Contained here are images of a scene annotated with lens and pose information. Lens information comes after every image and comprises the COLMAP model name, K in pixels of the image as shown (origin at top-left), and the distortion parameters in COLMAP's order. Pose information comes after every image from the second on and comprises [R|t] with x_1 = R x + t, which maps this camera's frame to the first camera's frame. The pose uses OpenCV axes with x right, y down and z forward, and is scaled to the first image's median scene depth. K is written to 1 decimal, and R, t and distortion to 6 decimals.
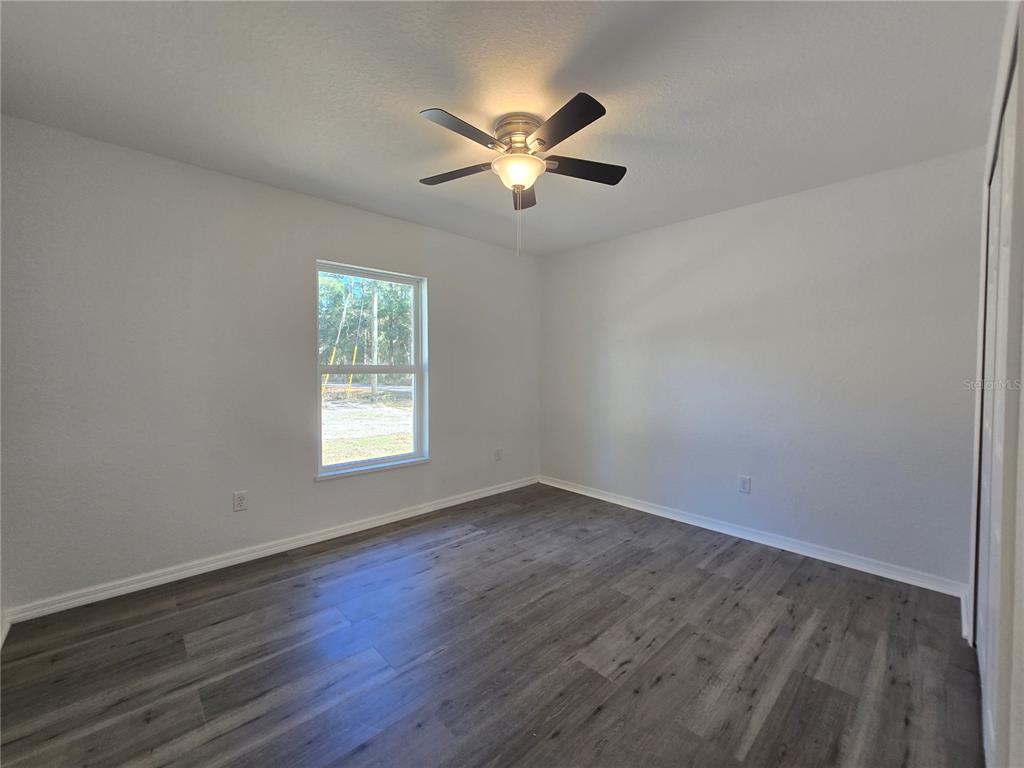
lens RADIAL K [[419.7, 0, 513.1], [0, 419.7, 380.3], [0, 0, 1]] dist [-0.004110, 0.000936]
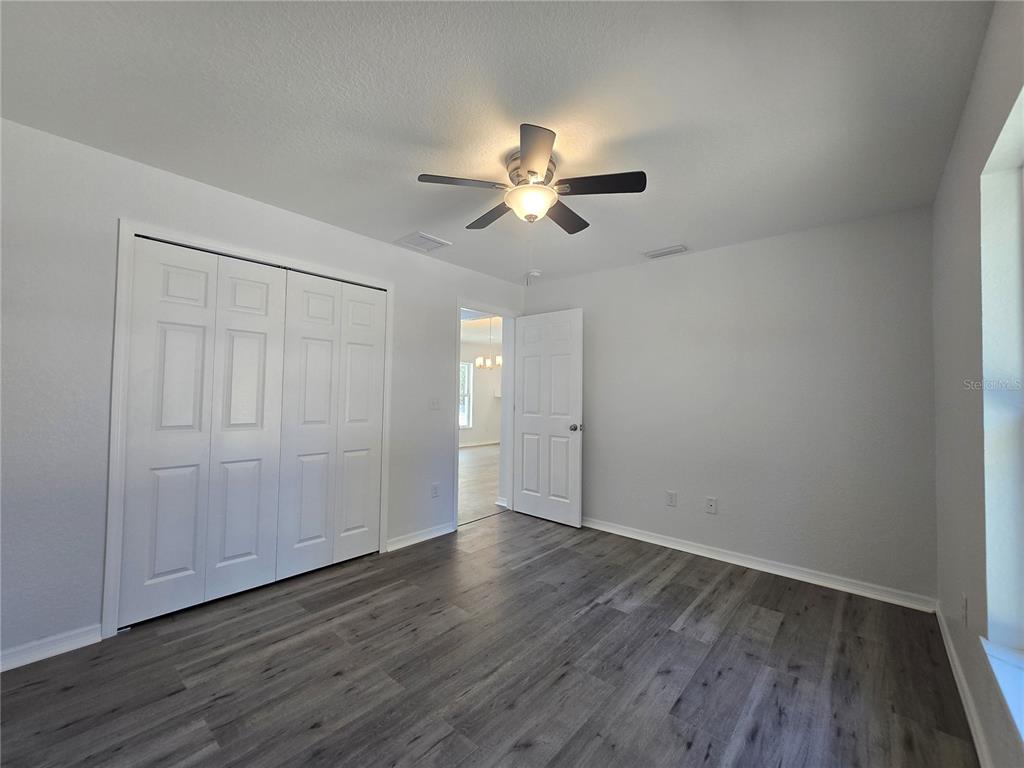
lens RADIAL K [[419.7, 0, 513.1], [0, 419.7, 380.3], [0, 0, 1]] dist [-0.004110, 0.000936]
pose [[-0.994955, -0.024291, -0.097339, 0.147608], [-0.024080, 0.999704, -0.003340, -0.060548], [0.097392, -0.000979, -0.995246, 2.030324]]
